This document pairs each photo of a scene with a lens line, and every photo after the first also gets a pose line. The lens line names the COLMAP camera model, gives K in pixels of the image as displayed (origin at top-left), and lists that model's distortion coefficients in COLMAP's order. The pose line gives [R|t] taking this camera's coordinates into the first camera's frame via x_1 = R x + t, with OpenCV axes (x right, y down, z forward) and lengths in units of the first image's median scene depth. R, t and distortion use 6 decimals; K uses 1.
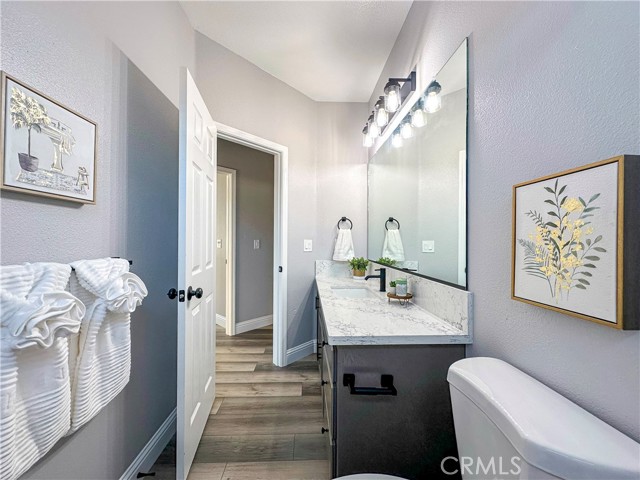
lens RADIAL K [[261.2, 0, 324.6], [0, 261.2, 239.6], [0, 0, 1]] dist [-0.001524, -0.000170]
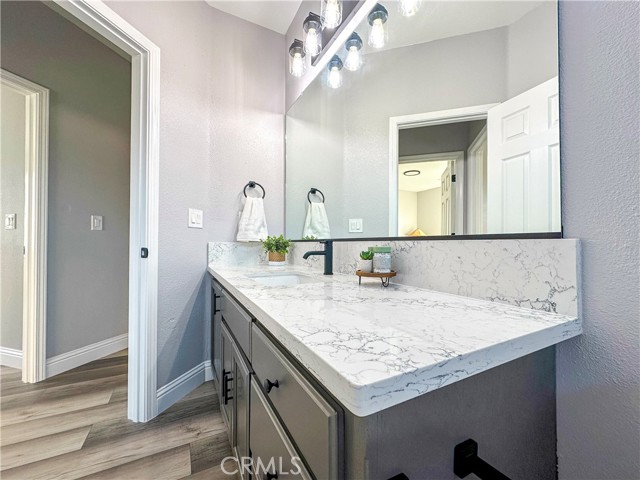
lens RADIAL K [[260.3, 0, 333.5], [0, 260.3, 240.9], [0, 0, 1]] dist [-0.000519, -0.000432]
pose [[0.894000, 0.003498, 0.448053, -0.048184], [-0.005456, 0.999980, 0.003079, 0.076283], [-0.448033, -0.005197, 0.894002, 0.274756]]
